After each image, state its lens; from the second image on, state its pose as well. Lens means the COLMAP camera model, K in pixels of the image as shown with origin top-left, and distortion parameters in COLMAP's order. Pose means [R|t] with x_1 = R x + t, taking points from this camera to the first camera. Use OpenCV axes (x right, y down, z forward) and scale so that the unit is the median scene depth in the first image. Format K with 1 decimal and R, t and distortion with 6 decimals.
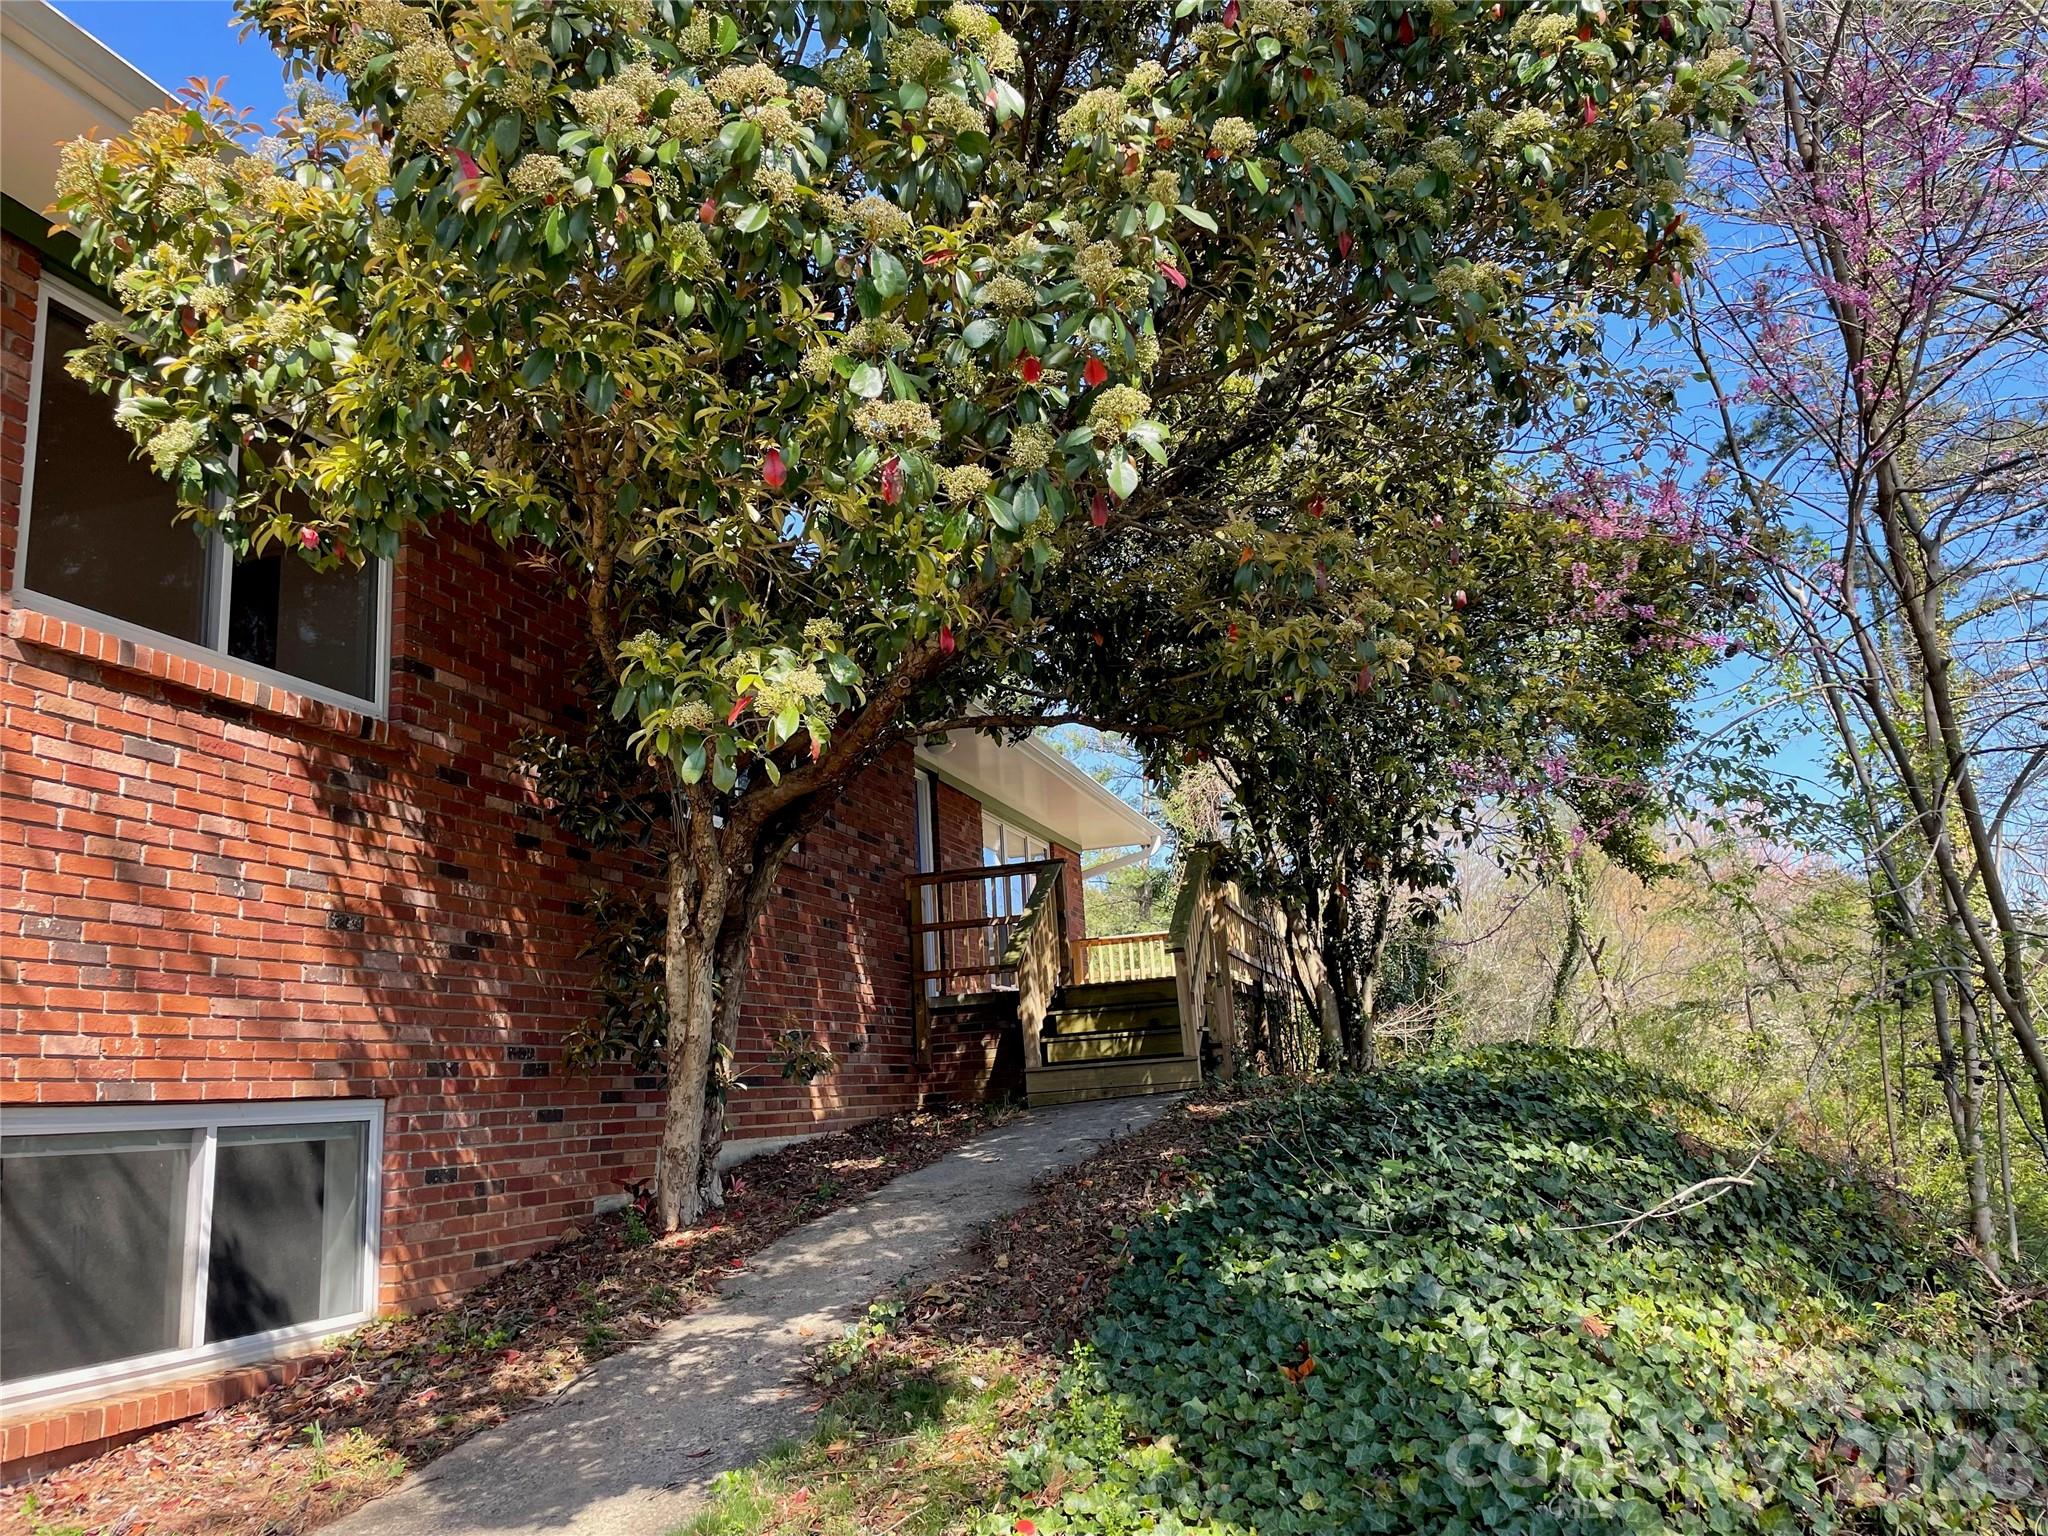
lens RADIAL K [[1501.0, 0, 1024.0], [0, 1501.0, 768.0], [0, 0, 1]] dist [0.001171, -0.001109]
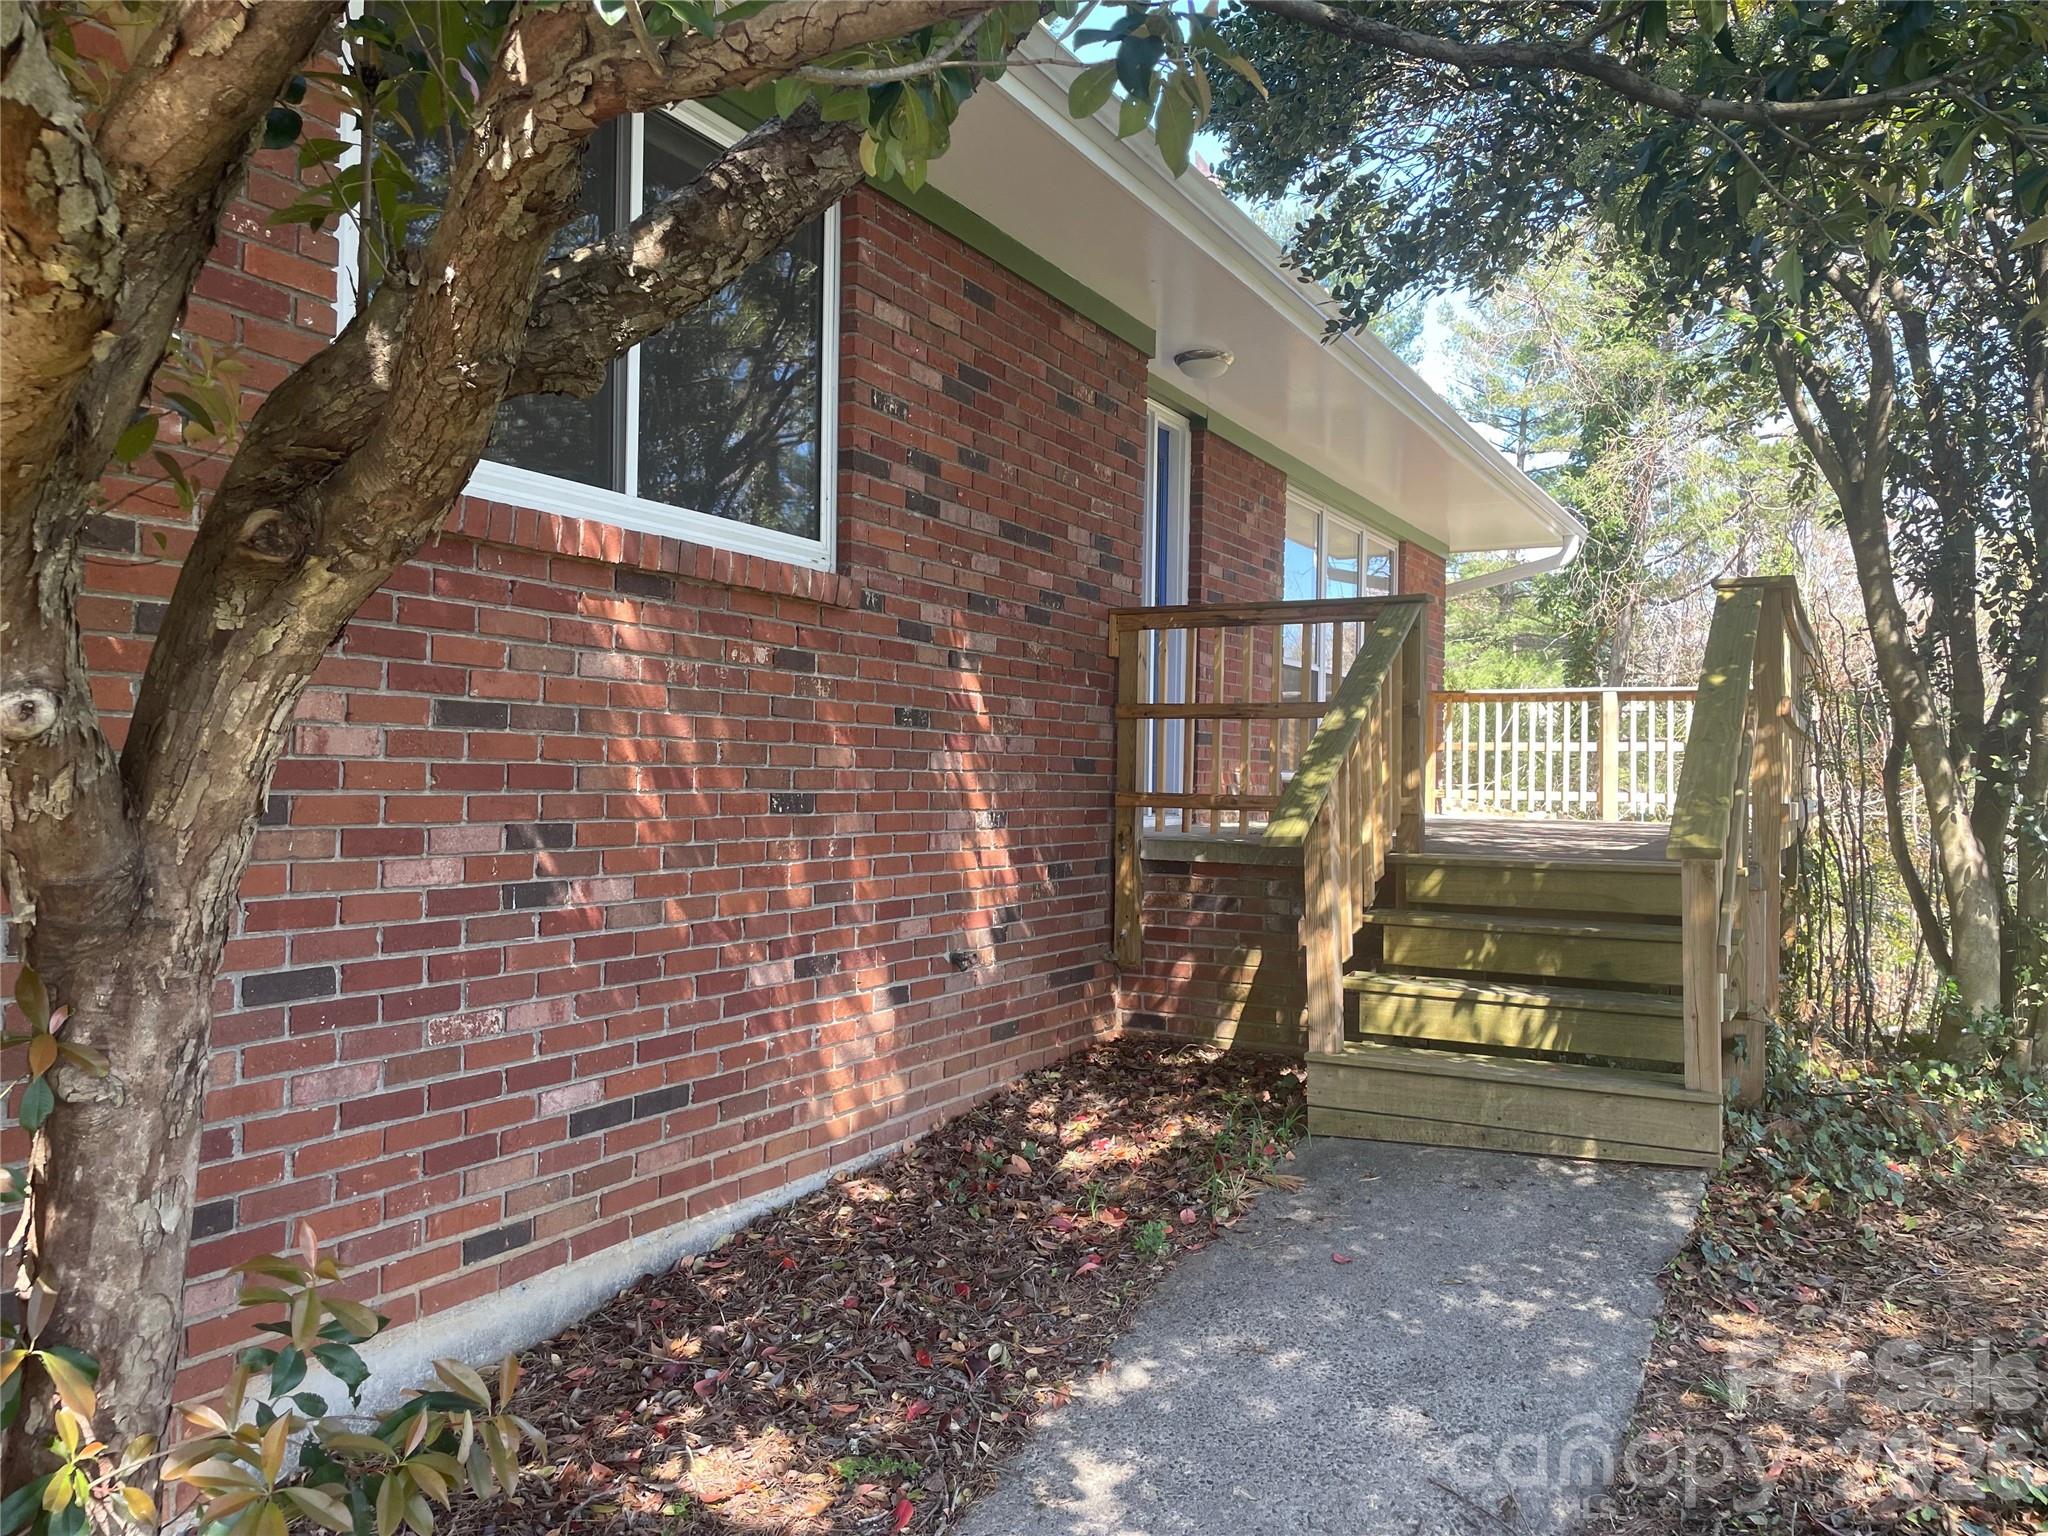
lens RADIAL K [[1501.0, 0, 1024.0], [0, 1501.0, 768.0], [0, 0, 1]] dist [0.001171, -0.001109]
pose [[0.973829, 0.071067, -0.215885, 0.009196], [-0.023012, 0.975807, 0.217421, 0.013520], [0.226114, -0.206763, 0.951904, 0.501893]]
